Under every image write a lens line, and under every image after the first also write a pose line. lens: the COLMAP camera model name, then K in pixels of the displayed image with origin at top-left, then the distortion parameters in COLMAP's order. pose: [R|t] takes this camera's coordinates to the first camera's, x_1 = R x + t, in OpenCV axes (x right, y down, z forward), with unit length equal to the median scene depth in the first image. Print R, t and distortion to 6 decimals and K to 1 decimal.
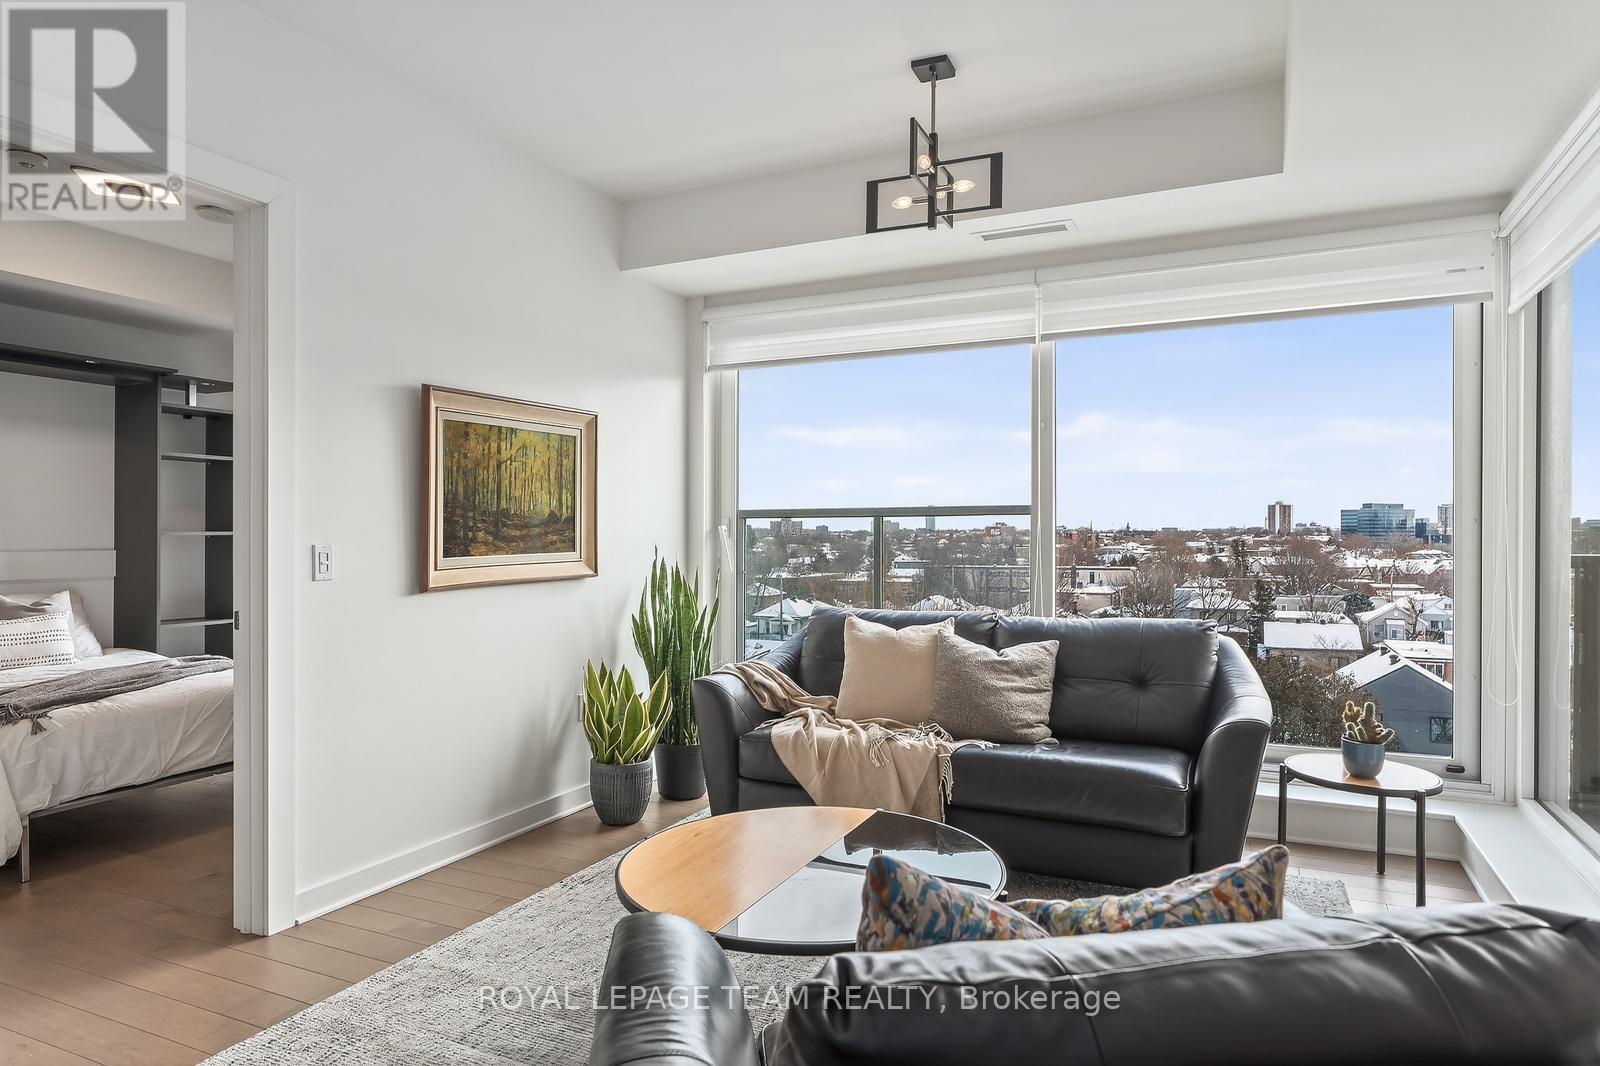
lens RADIAL K [[980.2, 0, 800.0], [0, 980.2, 533.0], [0, 0, 1]] dist [-0.024571, 0.038809]
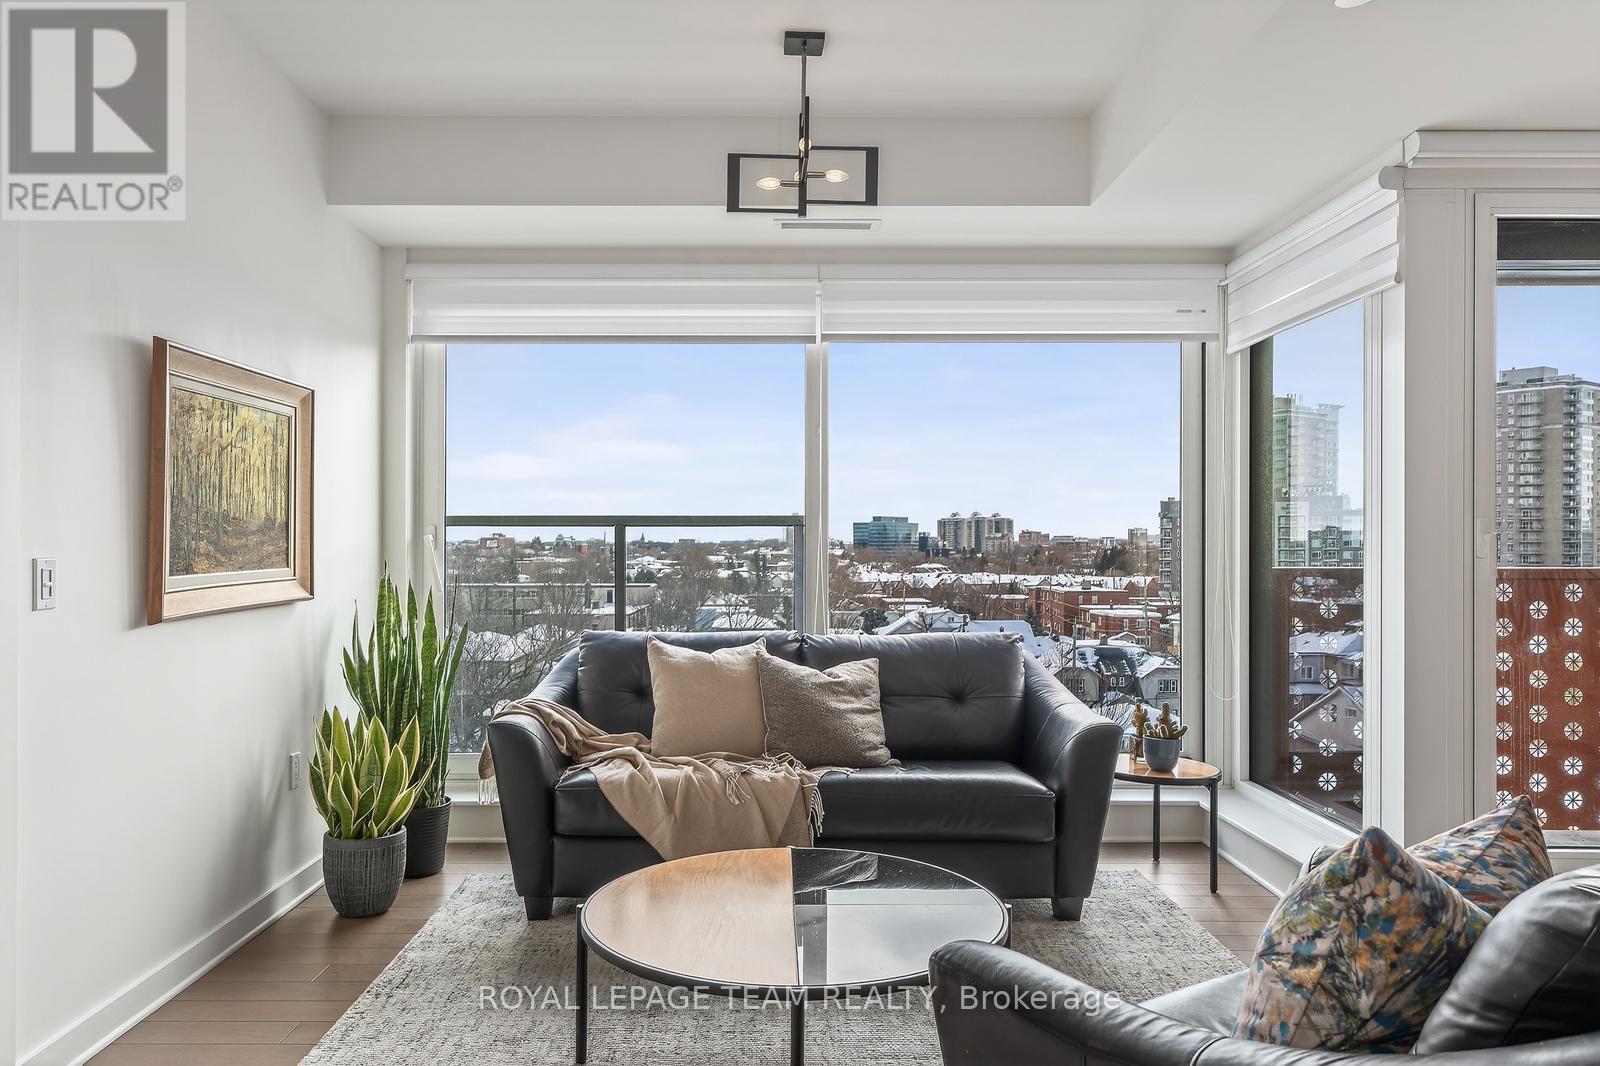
lens RADIAL K [[1151.8, 0, 795.0], [0, 1151.8, 539.2], [0, 0, 1]] dist [0.004343, 0.001123]
pose [[0.898719, 0.006783, 0.438473, -0.307867], [-0.004577, 0.999971, -0.006088, 0.000688], [-0.438501, 0.003465, 0.898724, 0.021073]]
